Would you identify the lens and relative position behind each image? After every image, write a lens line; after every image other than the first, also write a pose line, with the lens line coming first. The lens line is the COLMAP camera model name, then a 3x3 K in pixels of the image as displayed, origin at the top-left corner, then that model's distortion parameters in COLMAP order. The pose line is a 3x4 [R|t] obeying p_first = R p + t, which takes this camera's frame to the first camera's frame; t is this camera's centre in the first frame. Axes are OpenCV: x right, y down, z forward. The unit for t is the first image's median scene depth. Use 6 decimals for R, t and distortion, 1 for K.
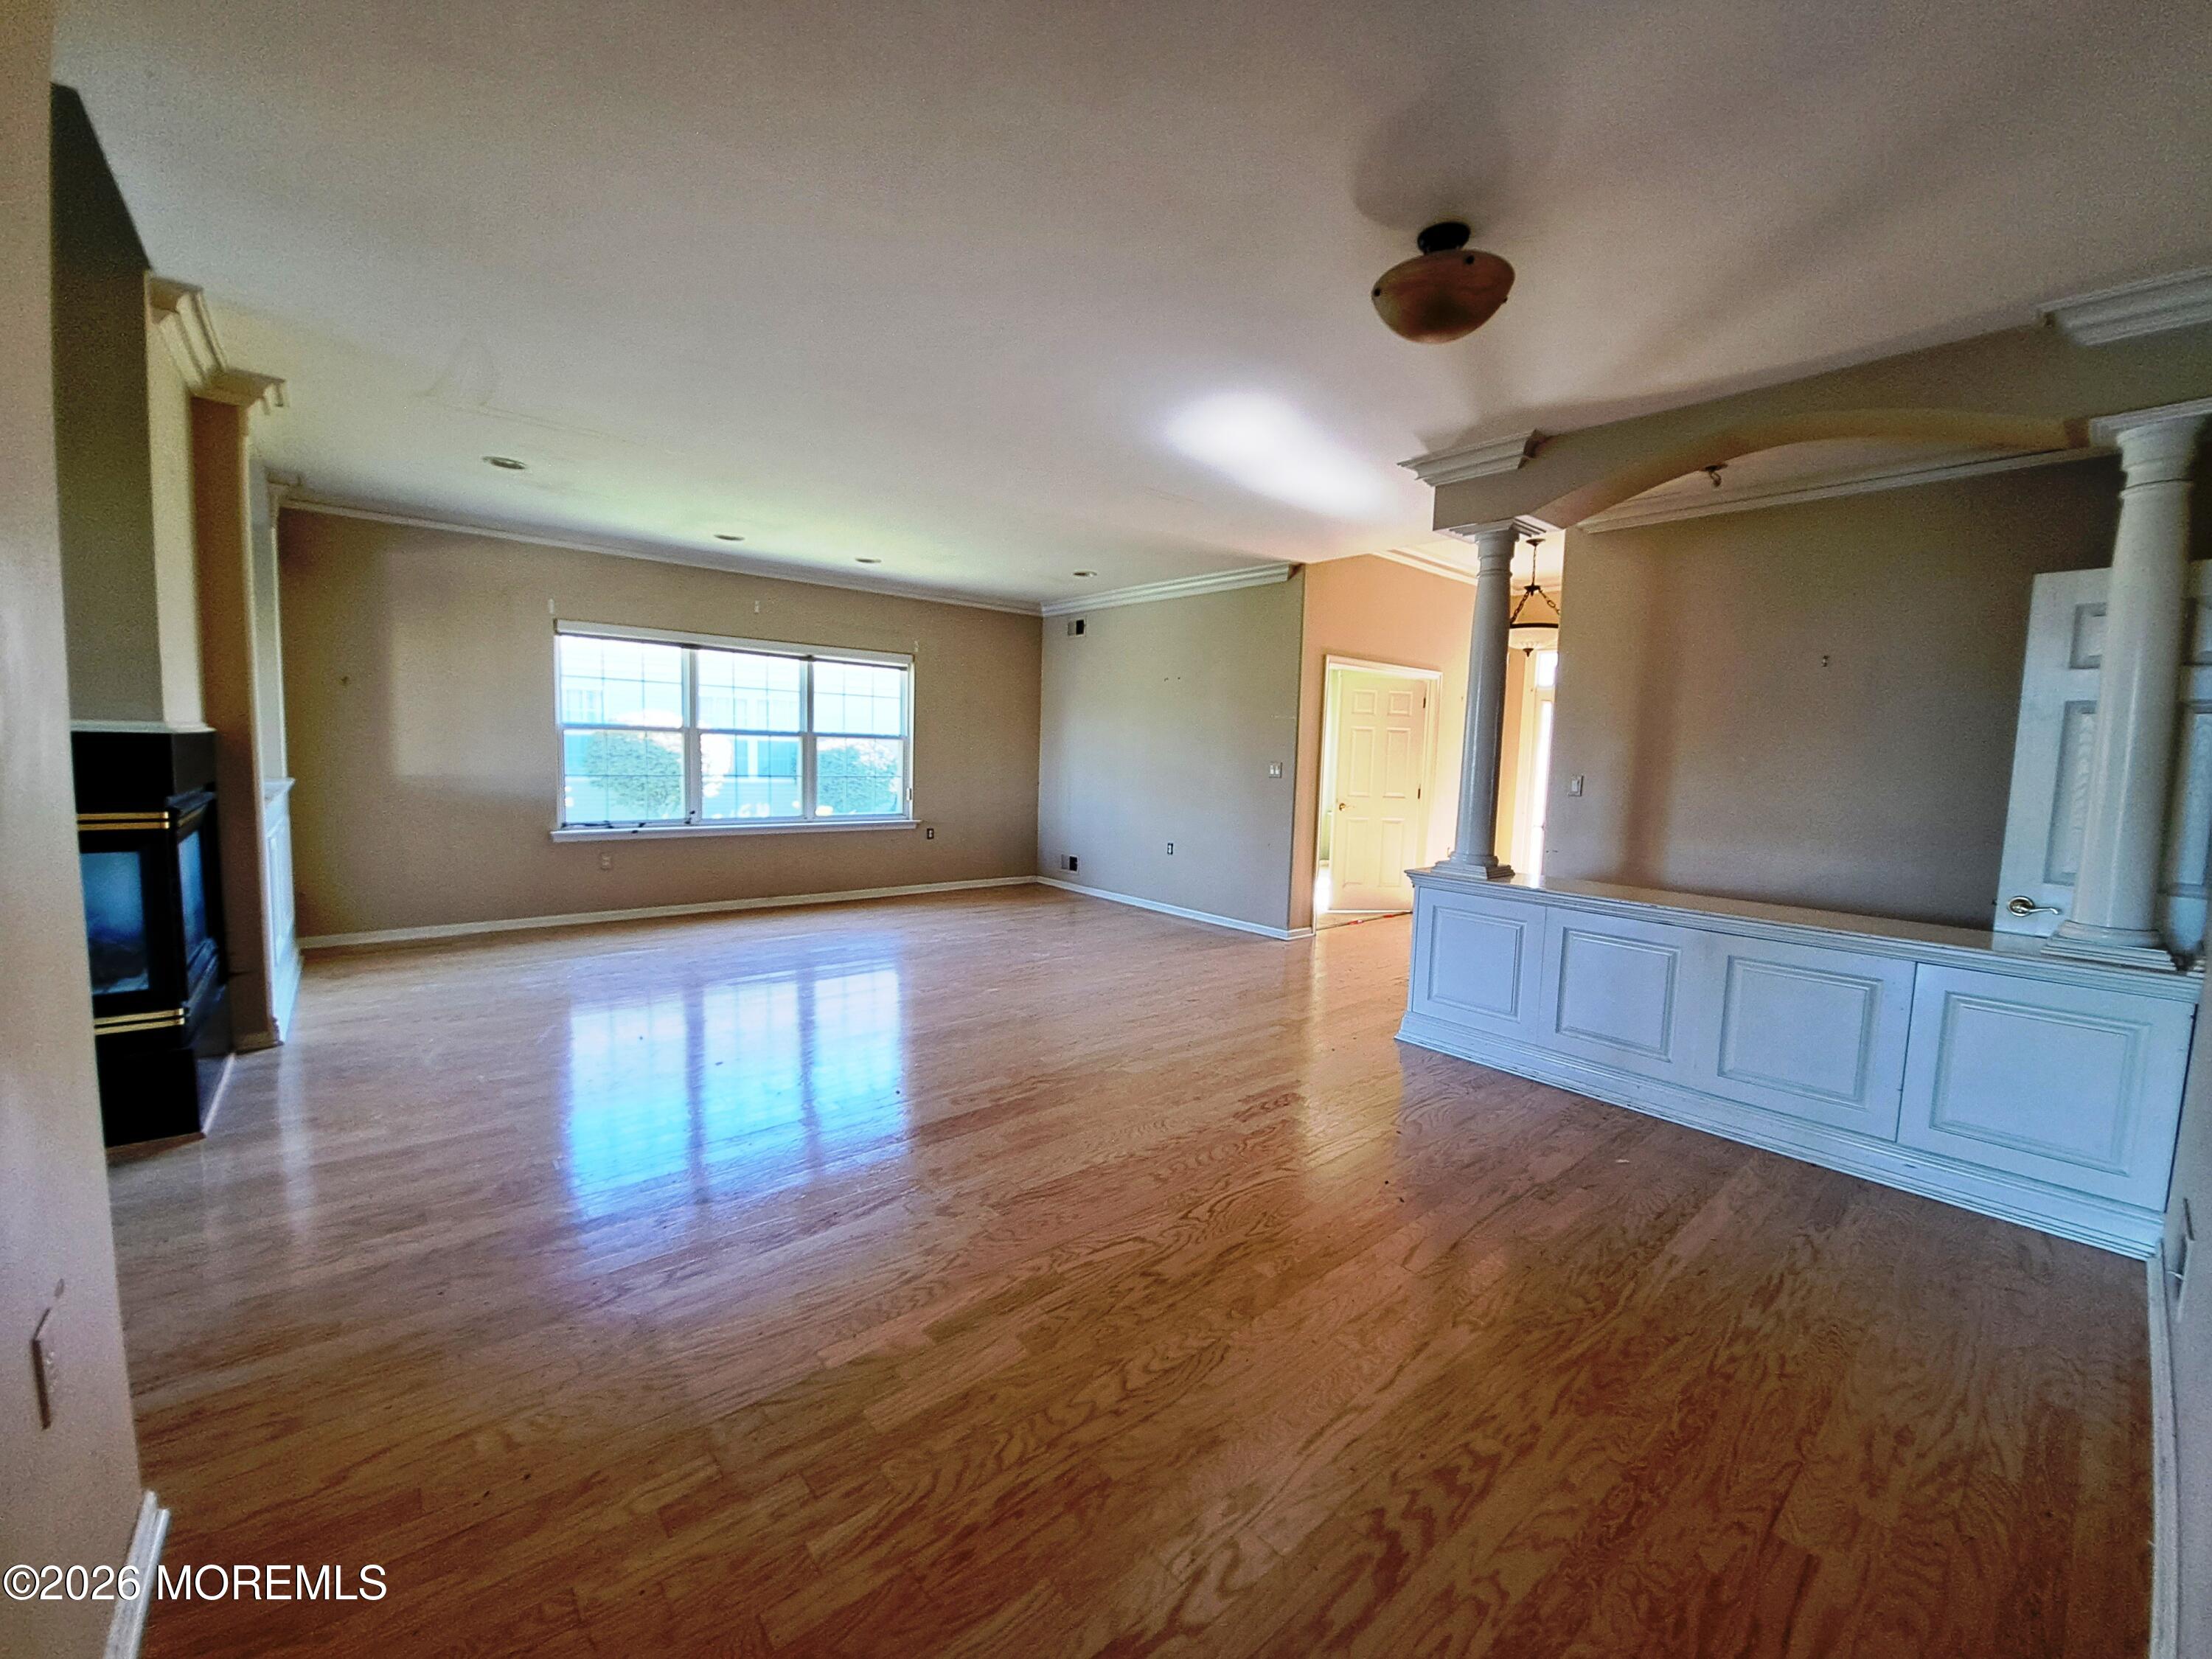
lens RADIAL K [[880.6, 0, 1116.0], [0, 880.6, 827.0], [0, 0, 1]] dist [-0.007909, -0.004887]
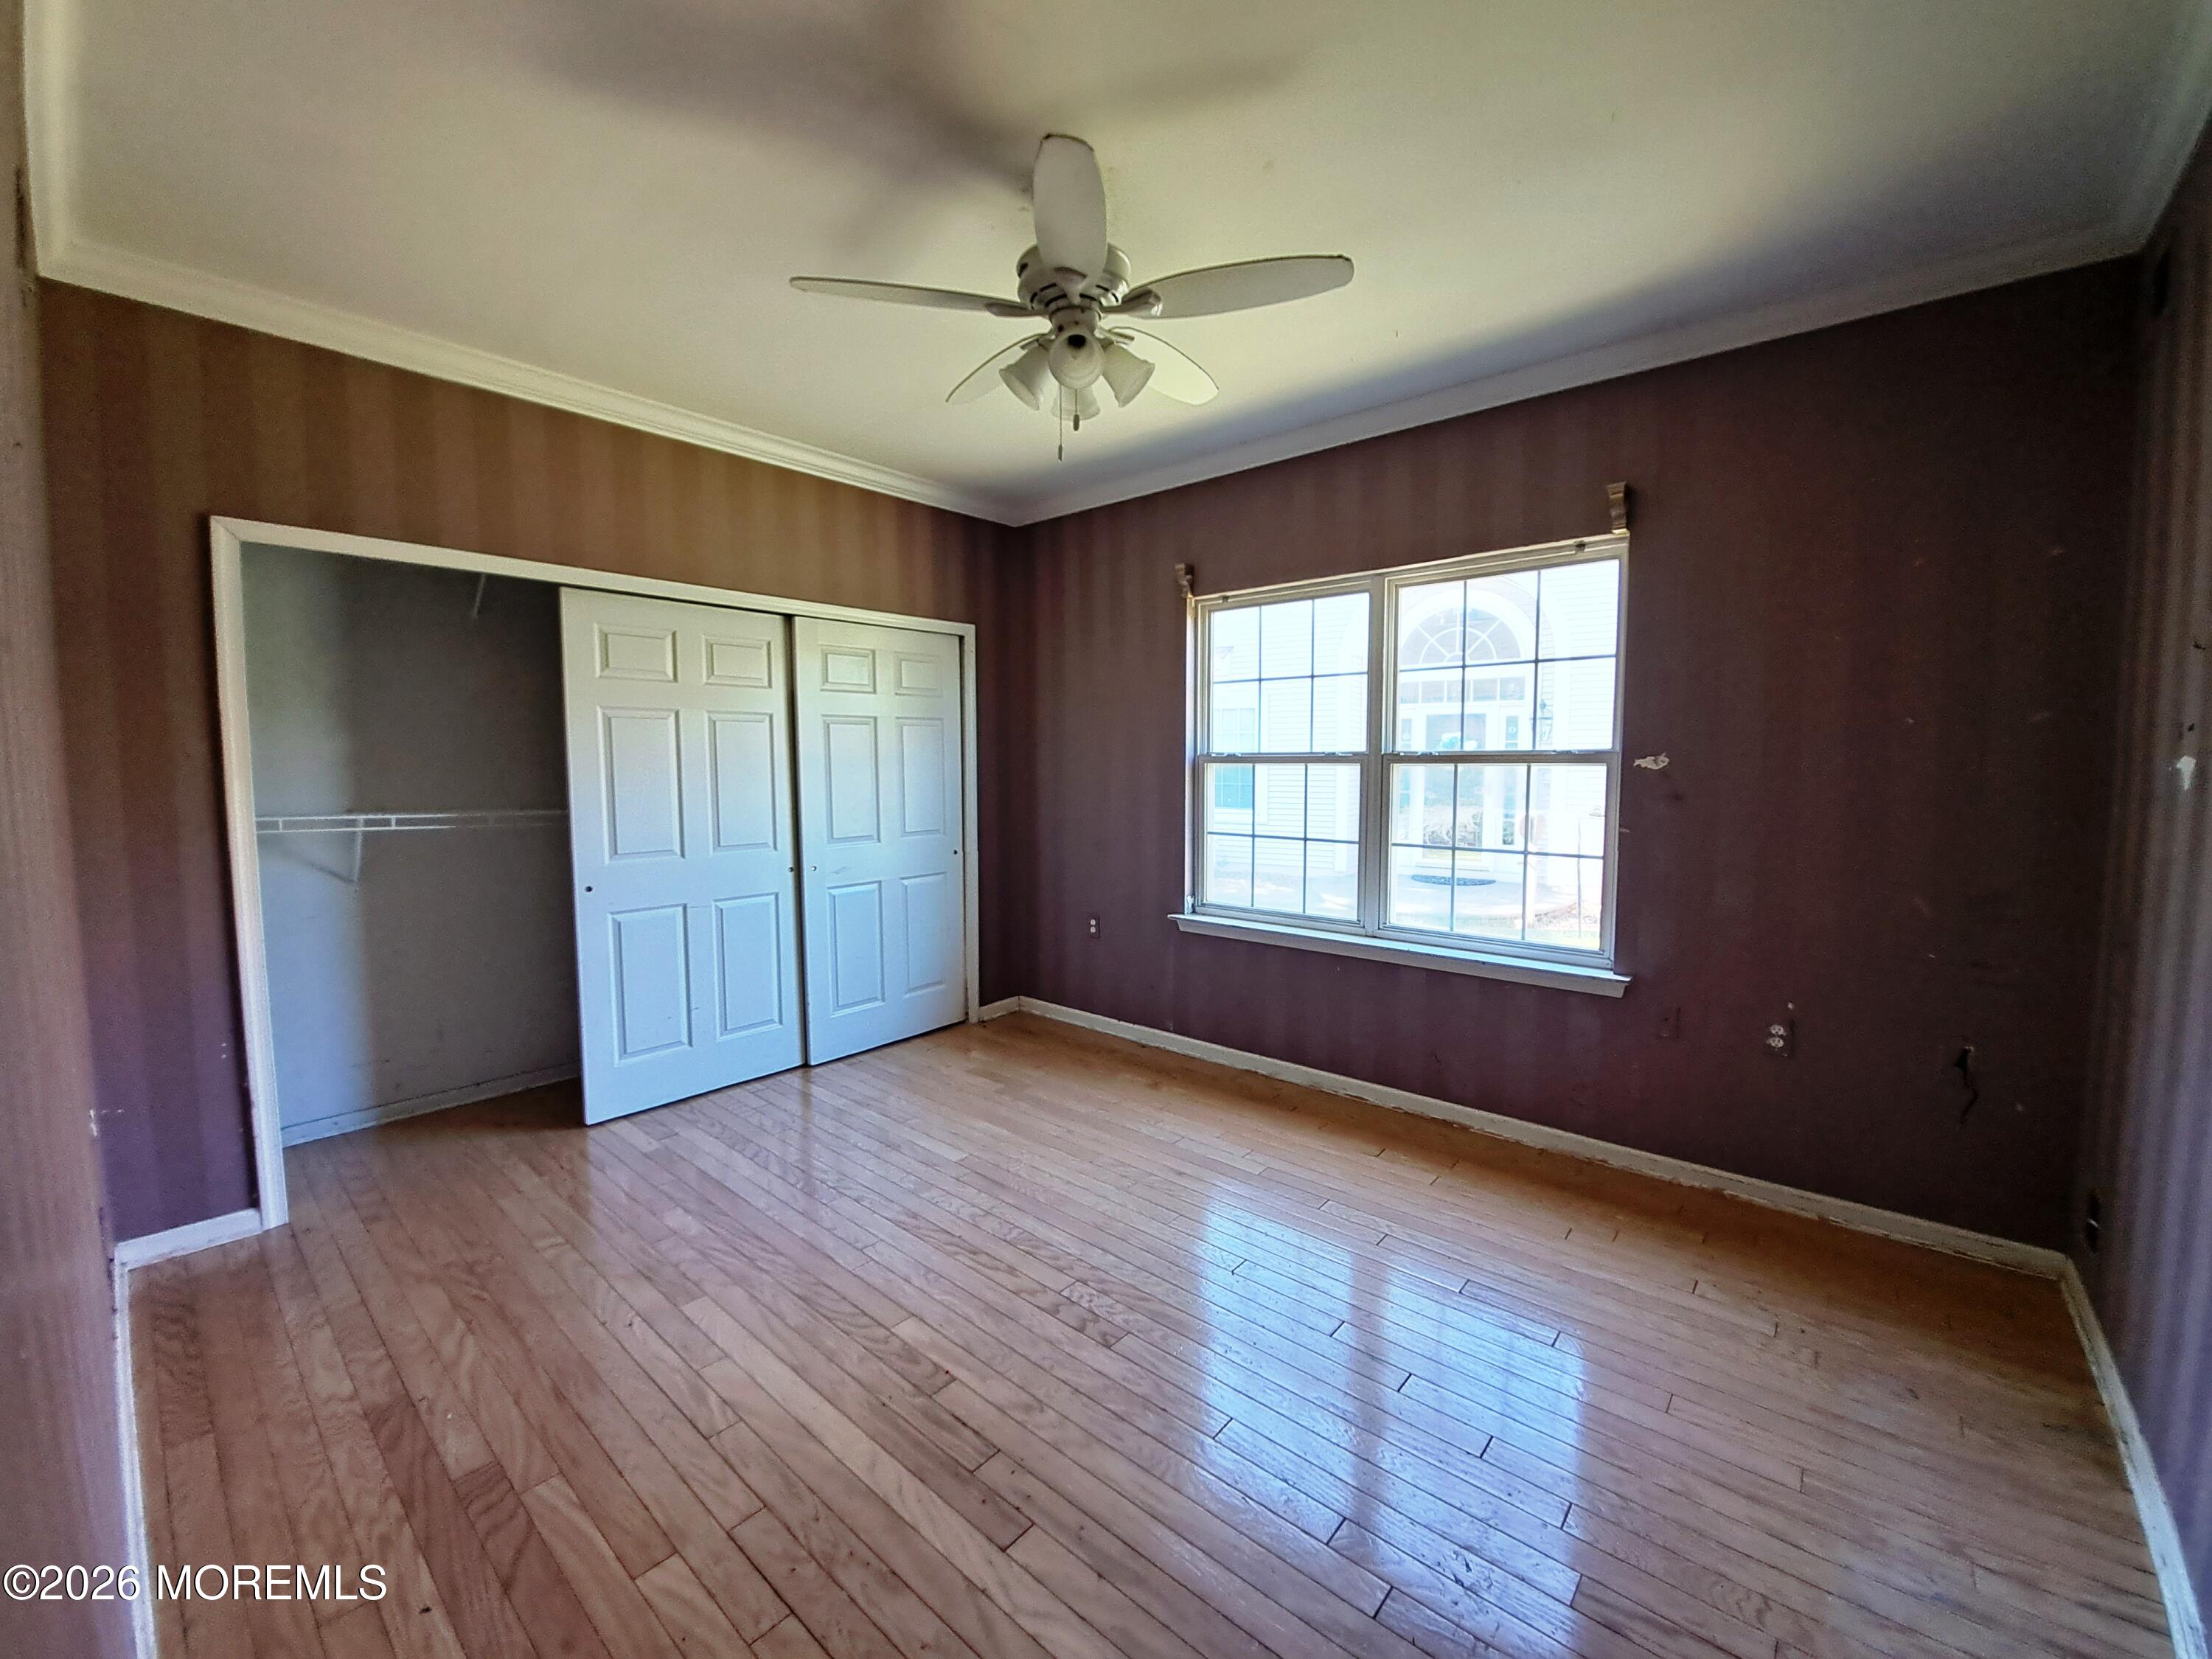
lens RADIAL K [[880.6, 0, 1084.2], [0, 880.6, 834.1], [0, 0, 1]] dist [-0.007909, -0.004887]
pose [[0.184477, 0.057576, -0.981149, 0.019834], [-0.079314, 0.995899, 0.043529, -0.114367], [0.979631, 0.069789, 0.188287, 1.141132]]
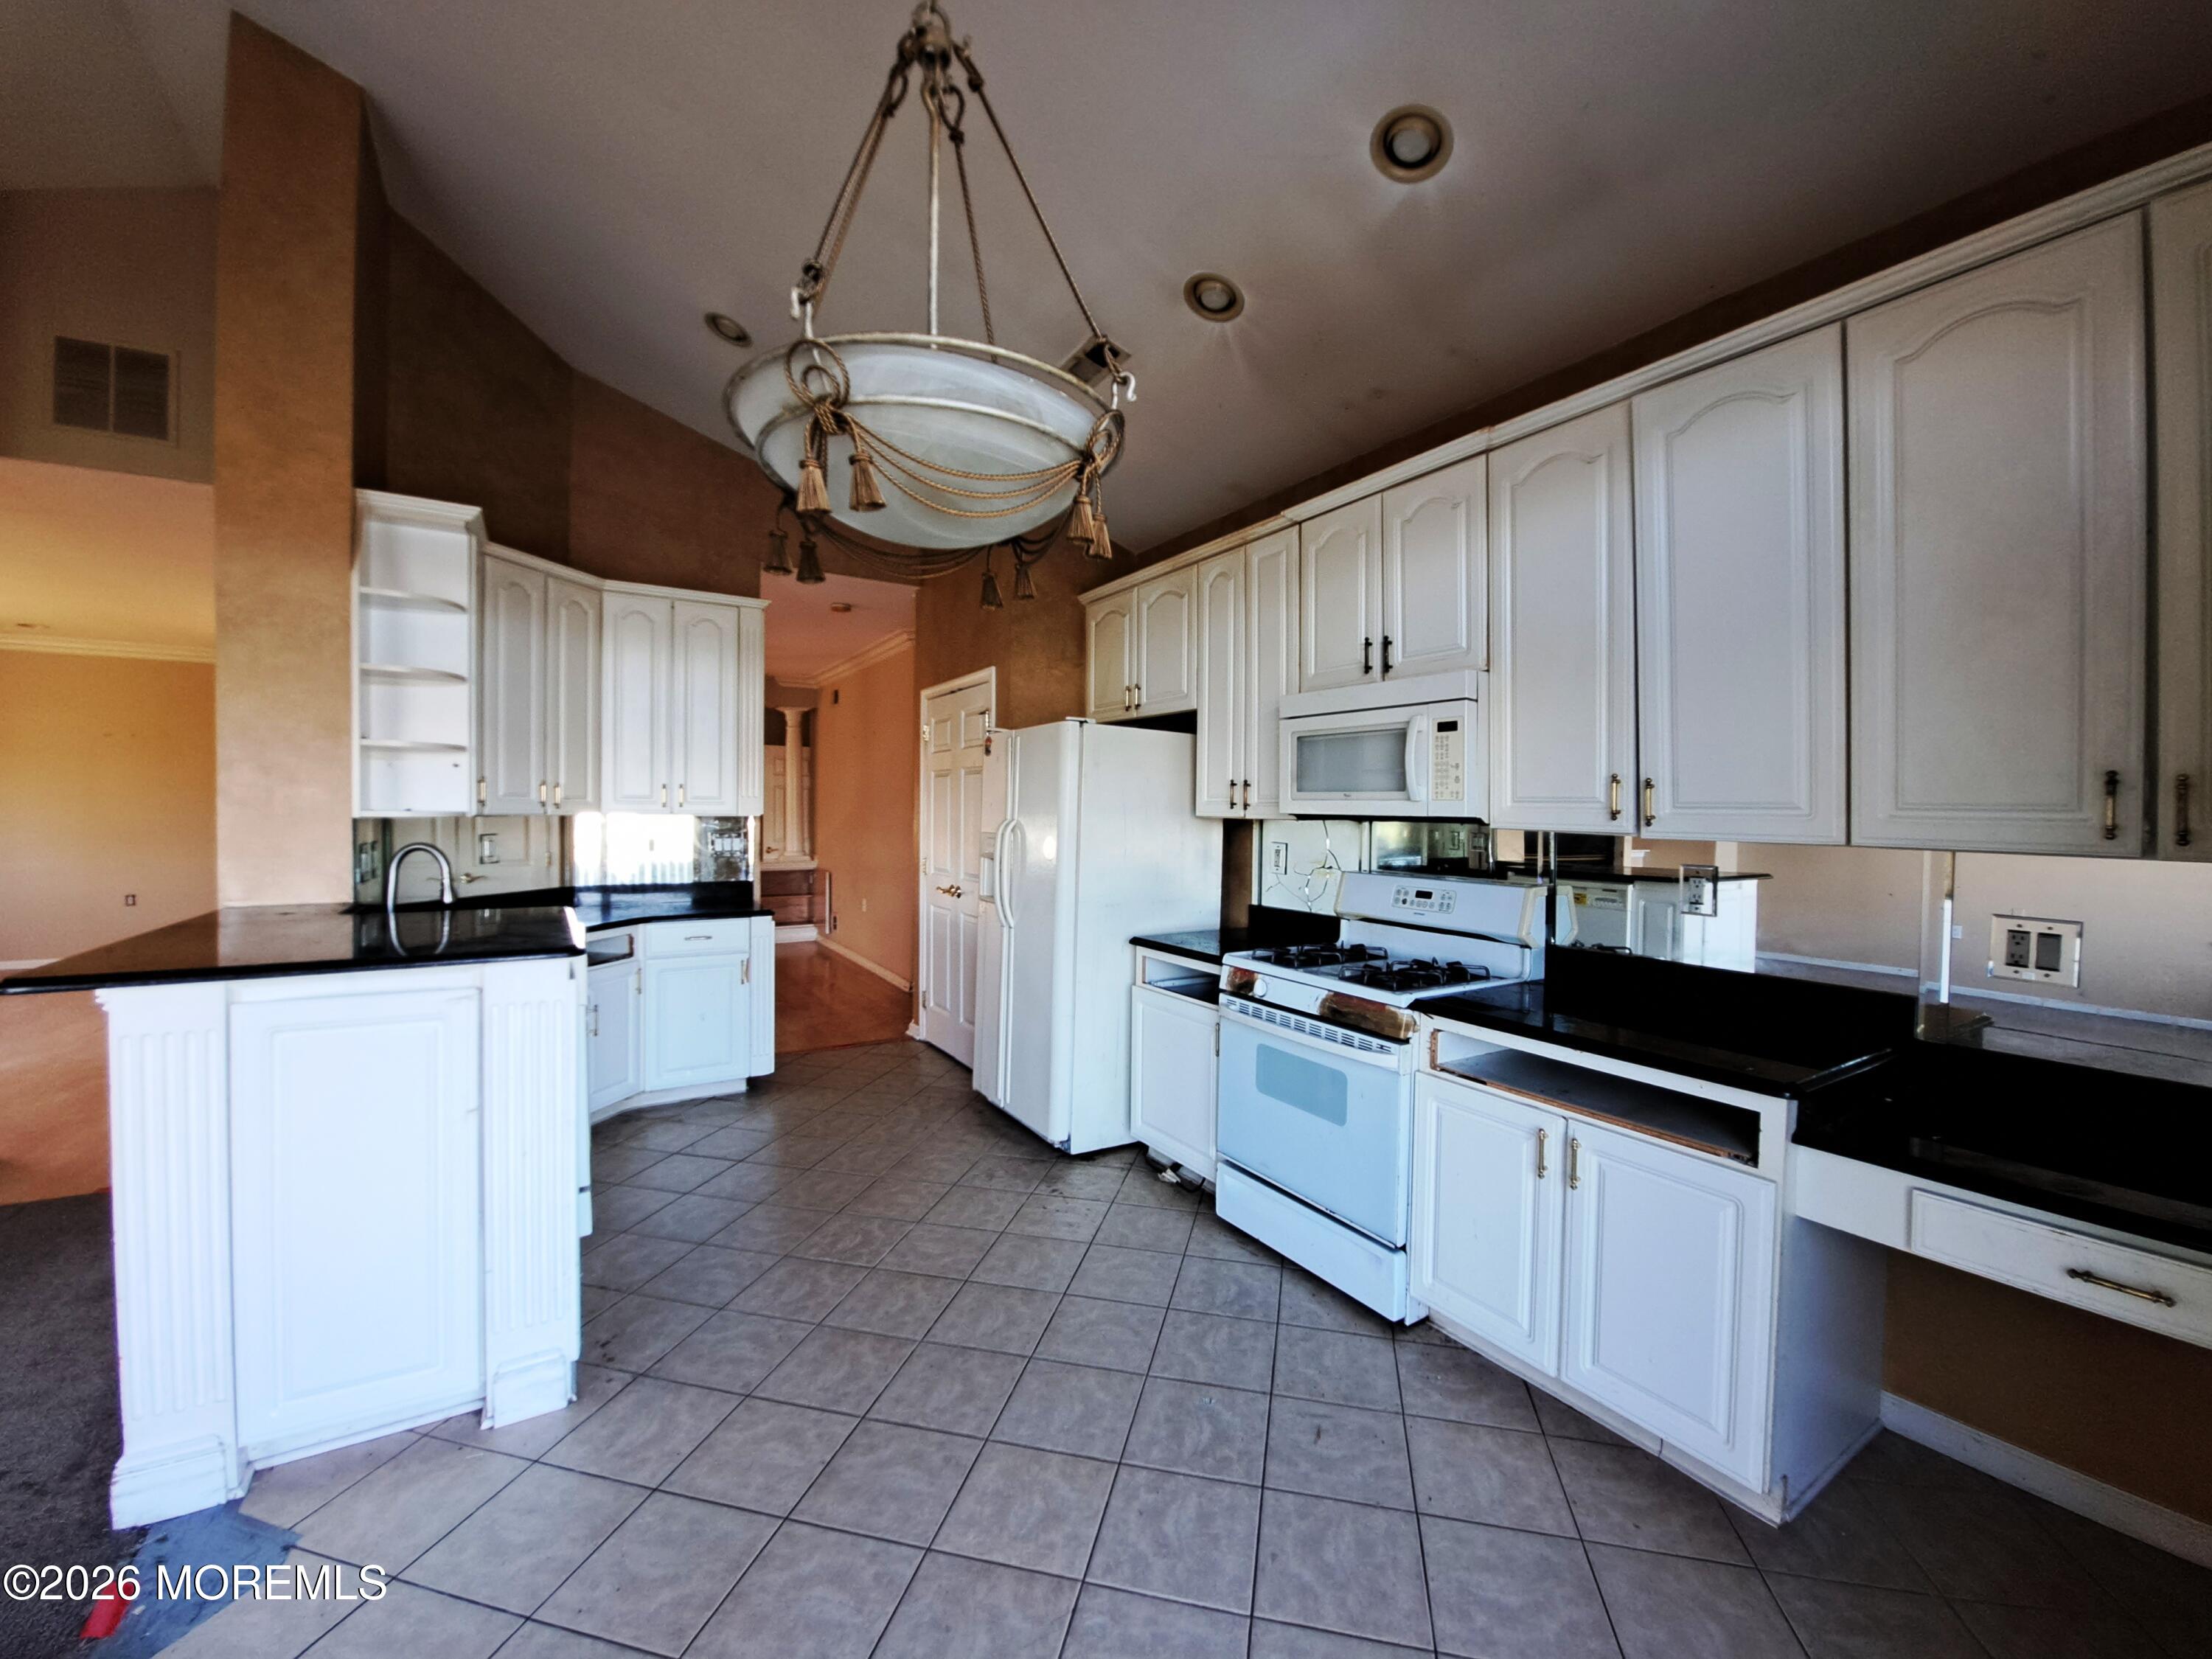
lens RADIAL K [[880.6, 0, 1111.6], [0, 880.6, 828.6], [0, 0, 1]] dist [-0.007909, -0.004887]
pose [[0.155789, -0.051160, 0.986465, -1.299455], [0.080265, 0.996011, 0.038979, -0.007481], [-0.984524, 0.073106, 0.159274, -0.499191]]
